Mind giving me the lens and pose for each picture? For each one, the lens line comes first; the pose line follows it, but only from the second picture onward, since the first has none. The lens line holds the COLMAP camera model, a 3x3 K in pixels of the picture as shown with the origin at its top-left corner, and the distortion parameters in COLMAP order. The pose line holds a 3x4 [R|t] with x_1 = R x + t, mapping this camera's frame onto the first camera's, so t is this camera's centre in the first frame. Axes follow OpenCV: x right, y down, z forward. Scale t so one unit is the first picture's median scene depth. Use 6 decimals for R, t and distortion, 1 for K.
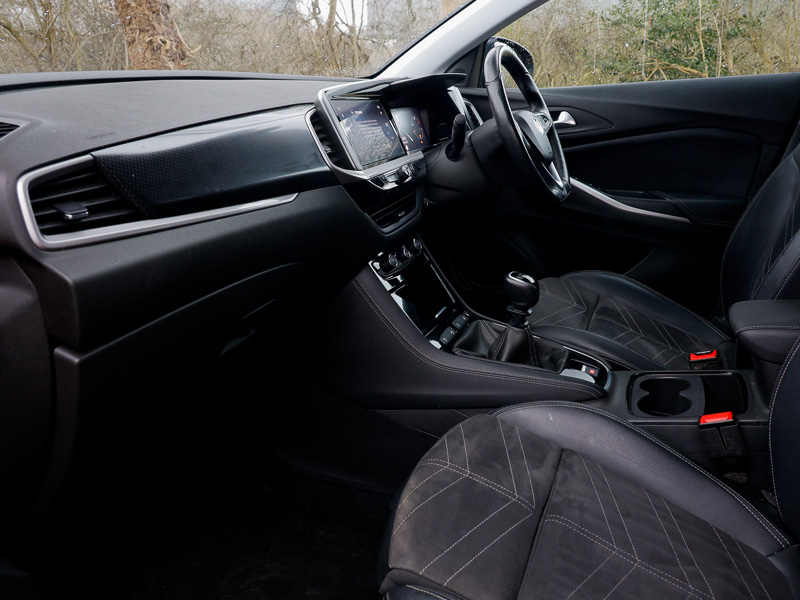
lens RADIAL K [[636.3, 0, 400.0], [0, 636.3, 300.0], [0, 0, 1]] dist [0.026748, -0.011325]
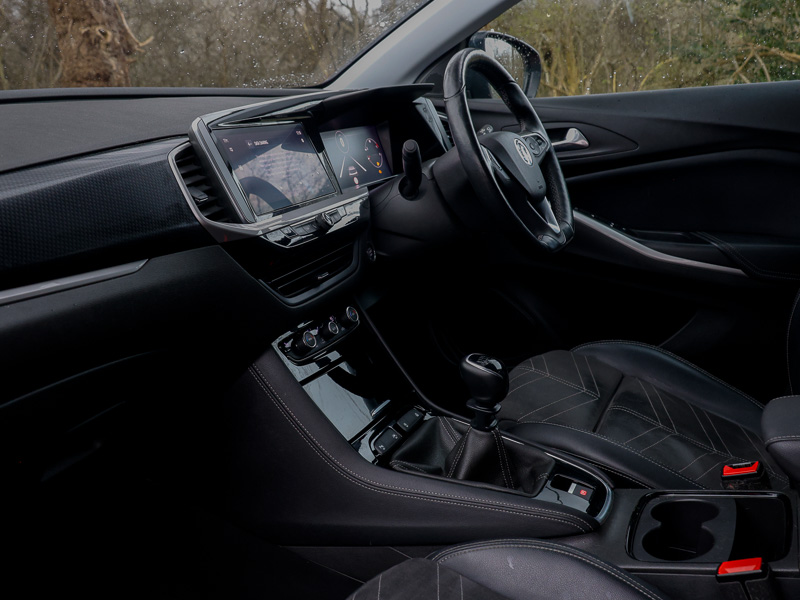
lens RADIAL K [[844.0, 0, 400.0], [0, 844.0, 300.0], [0, 0, 1]] dist [0.025557, 0.002183]
pose [[0.999632, -0.007829, -0.025970, 0.097500], [0.005988, 0.997513, -0.070226, -0.031402], [0.026455, 0.070044, 0.997193, 0.021256]]
